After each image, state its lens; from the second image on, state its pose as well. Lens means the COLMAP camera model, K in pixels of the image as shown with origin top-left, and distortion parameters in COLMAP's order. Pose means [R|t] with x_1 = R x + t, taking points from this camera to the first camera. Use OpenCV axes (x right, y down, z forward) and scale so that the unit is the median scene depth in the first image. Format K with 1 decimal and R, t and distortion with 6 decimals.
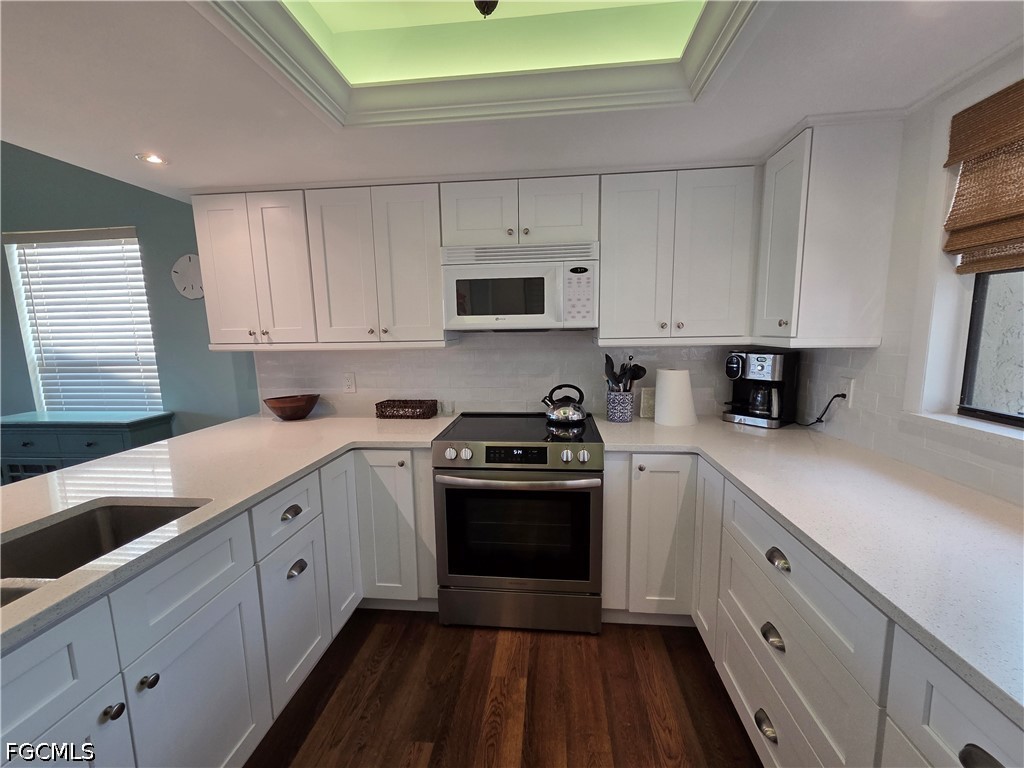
lens RADIAL K [[420.3, 0, 510.5], [0, 420.3, 389.4], [0, 0, 1]] dist [0.001532, 0.000334]
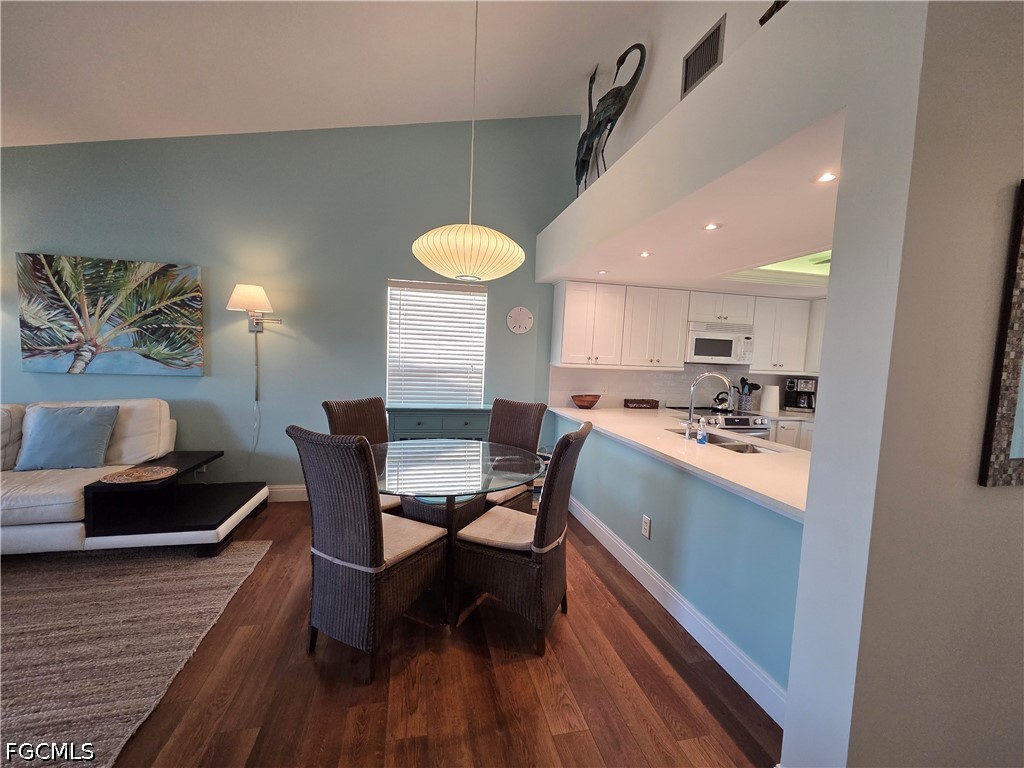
lens RADIAL K [[416.7, 0, 509.9], [0, 416.7, 389.2], [0, 0, 1]] dist [0.002937, -0.000570]
pose [[0.947114, 0.027212, 0.319740, -1.620814], [-0.008861, 0.998236, -0.058709, 0.112778], [-0.320774, 0.052771, 0.945685, -0.605407]]
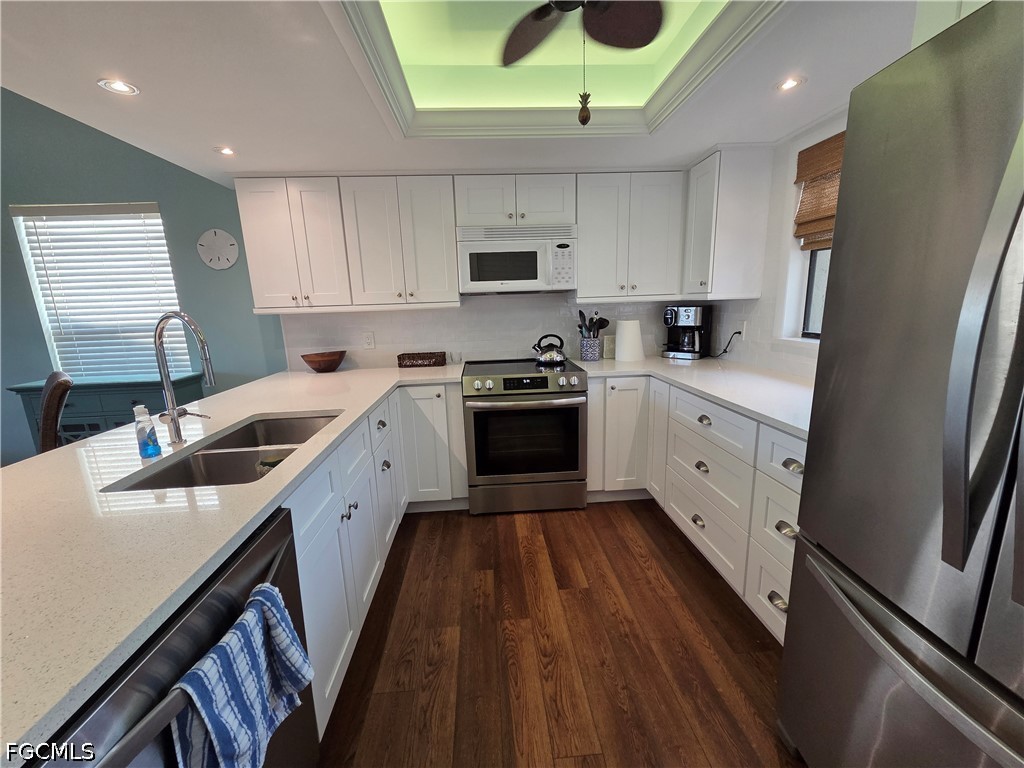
lens RADIAL K [[416.7, 0, 509.9], [0, 416.7, 389.2], [0, 0, 1]] dist [0.002937, -0.000570]
pose [[0.986039, -0.049398, 0.159018, -0.231010], [0.039305, 0.997045, 0.066005, 0.075632], [-0.161808, -0.058833, 0.985067, -0.302269]]
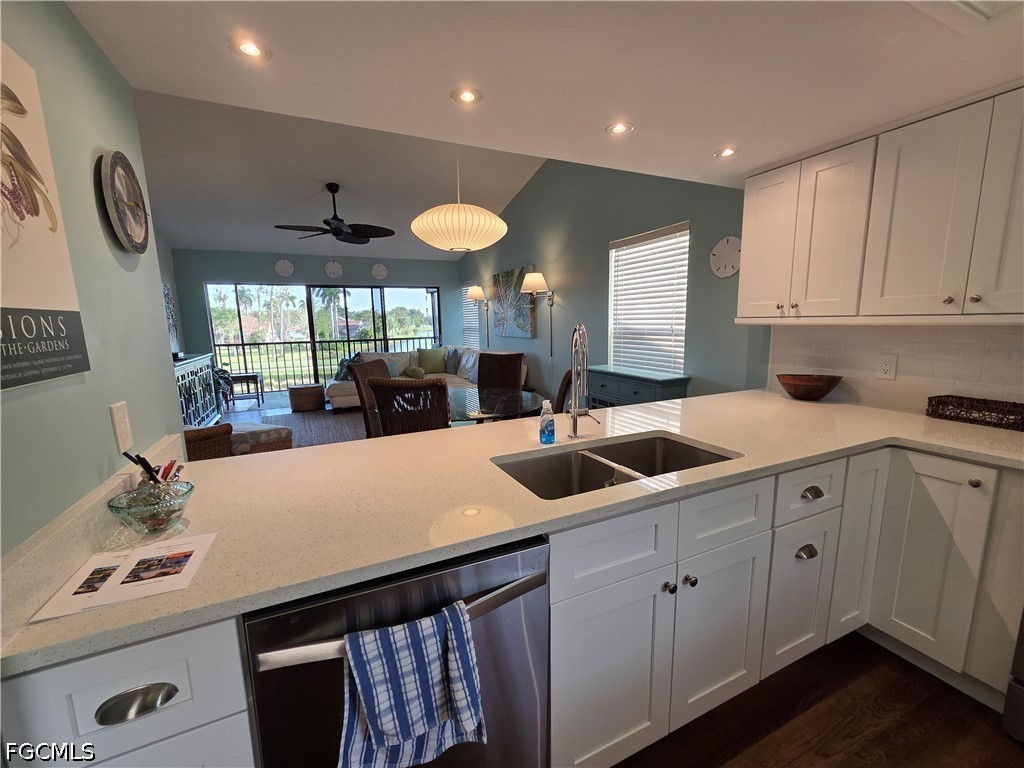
lens RADIAL K [[420.3, 0, 510.5], [0, 420.3, 389.4], [0, 0, 1]] dist [0.001532, 0.000334]
pose [[0.511746, 0.147163, -0.846439, -0.075388], [-0.112380, 0.988222, 0.103870, 0.030487], [0.851755, 0.041967, 0.522257, -0.058073]]
